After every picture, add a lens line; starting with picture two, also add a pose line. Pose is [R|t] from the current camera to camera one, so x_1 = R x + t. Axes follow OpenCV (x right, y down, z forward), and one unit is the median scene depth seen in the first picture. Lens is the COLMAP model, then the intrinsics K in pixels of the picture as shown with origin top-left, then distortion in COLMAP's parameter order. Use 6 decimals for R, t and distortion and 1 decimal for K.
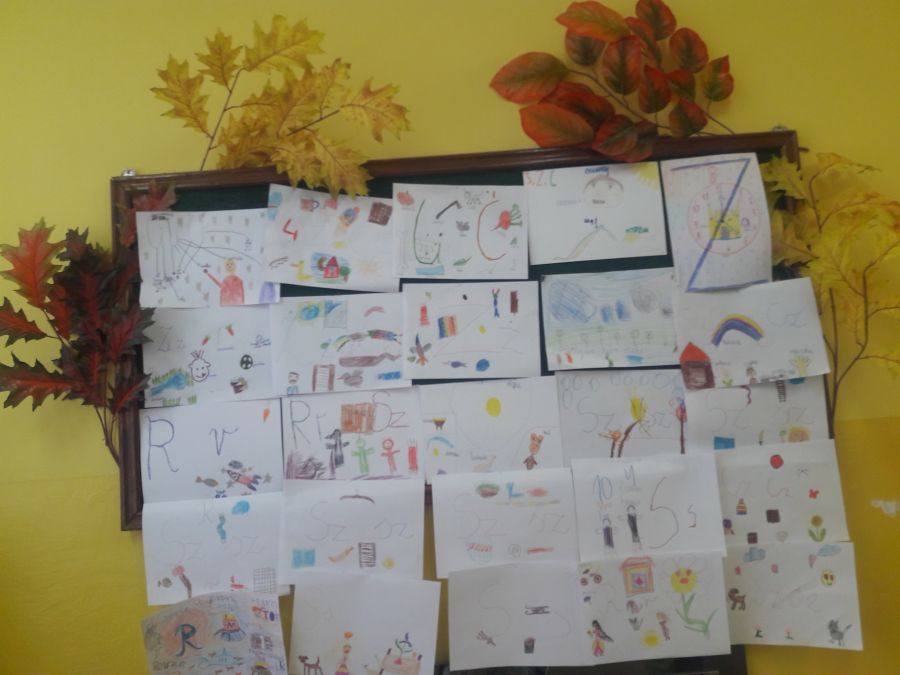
lens RADIAL K [[741.4, 0, 442.2], [0, 741.4, 341.5], [0, 0, 1]] dist [0.004346, -0.051094]
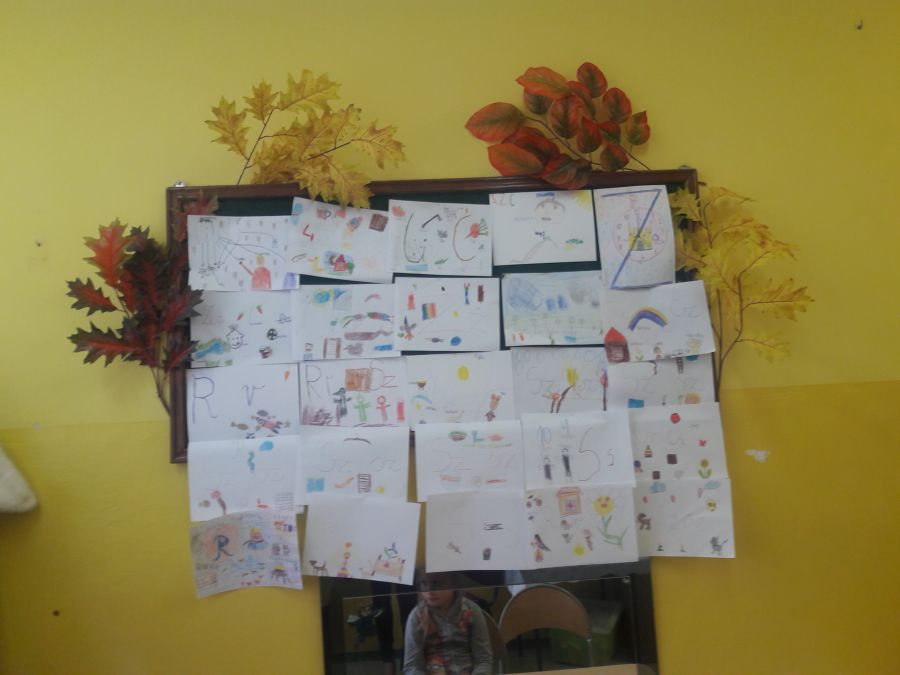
lens RADIAL K [[741.4, 0, 453.2], [0, 741.4, 337.5], [0, 0, 1]] dist [0.004346, -0.051094]
pose [[0.997890, 0.022081, 0.061052, -0.029504], [-0.020878, 0.999577, -0.020270, 0.053198], [-0.061474, 0.018953, 0.997929, -0.304300]]
